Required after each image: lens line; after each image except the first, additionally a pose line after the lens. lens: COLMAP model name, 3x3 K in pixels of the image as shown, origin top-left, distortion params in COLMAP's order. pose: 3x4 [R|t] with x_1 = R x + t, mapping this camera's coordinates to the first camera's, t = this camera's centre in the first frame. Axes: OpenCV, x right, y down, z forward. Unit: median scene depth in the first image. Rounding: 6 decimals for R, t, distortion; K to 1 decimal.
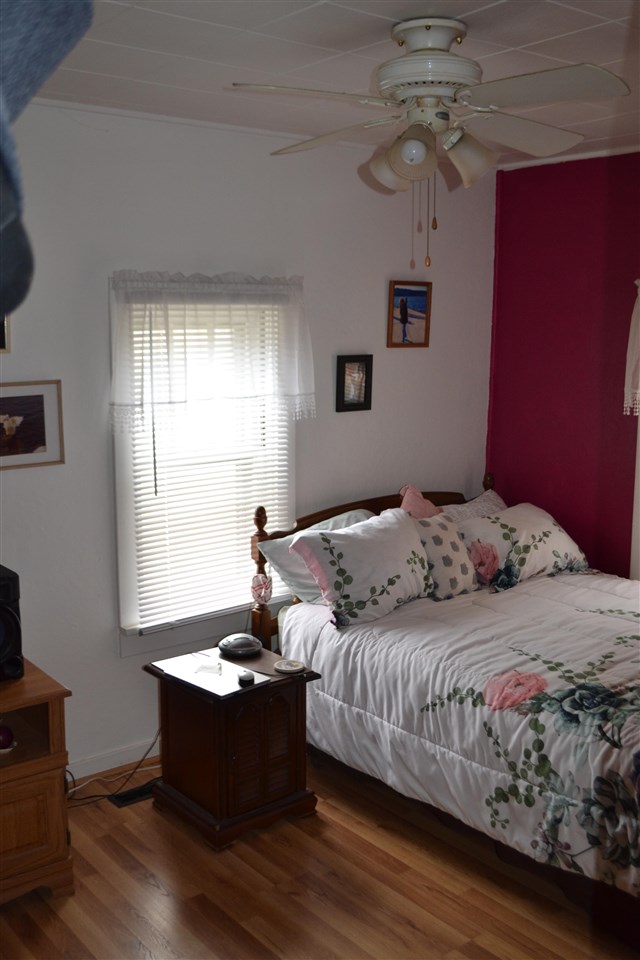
lens RADIAL K [[992.3, 0, 326.3], [0, 992.3, 481.3], [0, 0, 1]] dist [-0.055535, 0.000000]
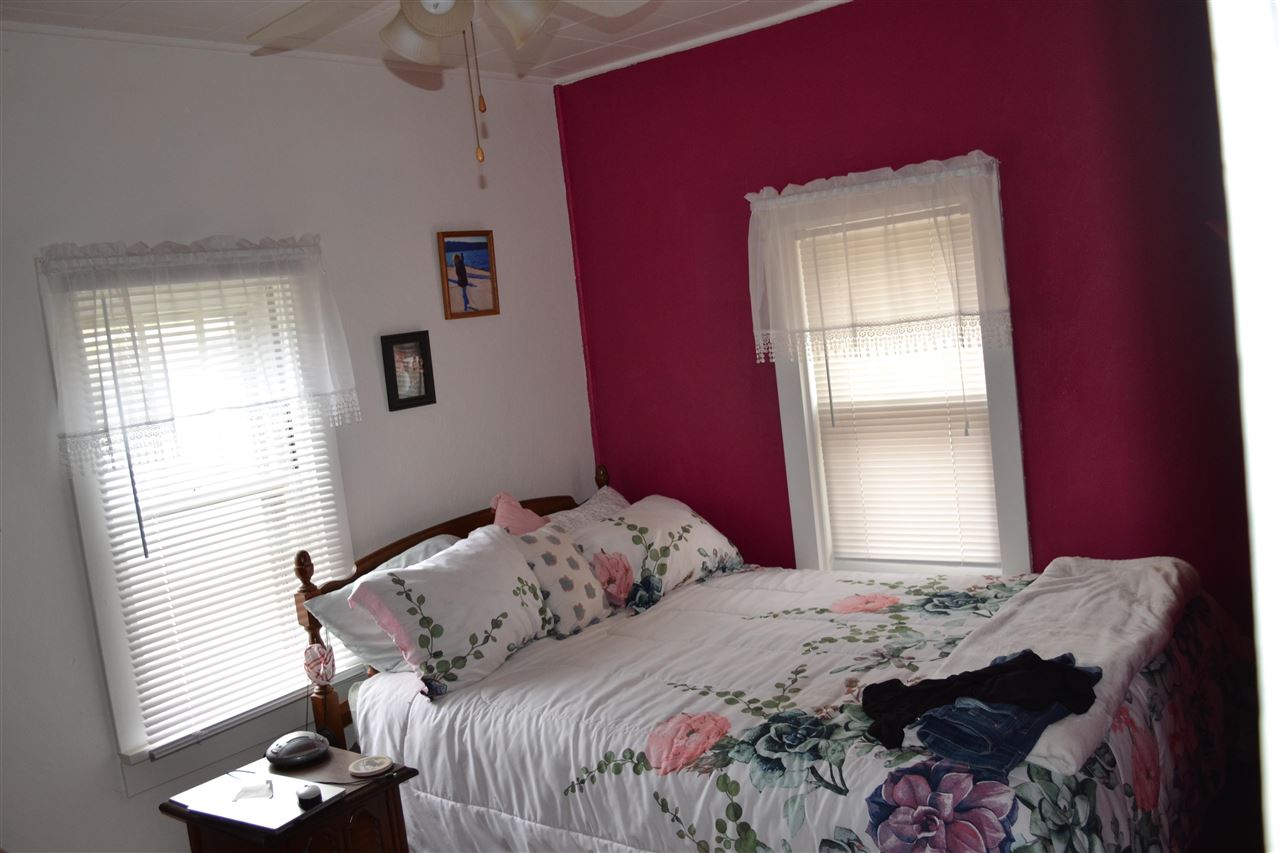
lens RADIAL K [[1148.2, 0, 634.5], [0, 1148.2, 431.6], [0, 0, 1]] dist [-0.068403, 0.001832]
pose [[0.968474, -0.139665, 0.206282, 0.009826], [0.153397, 0.986792, -0.052070, 0.020980], [-0.196285, 0.082071, 0.977106, 0.140739]]
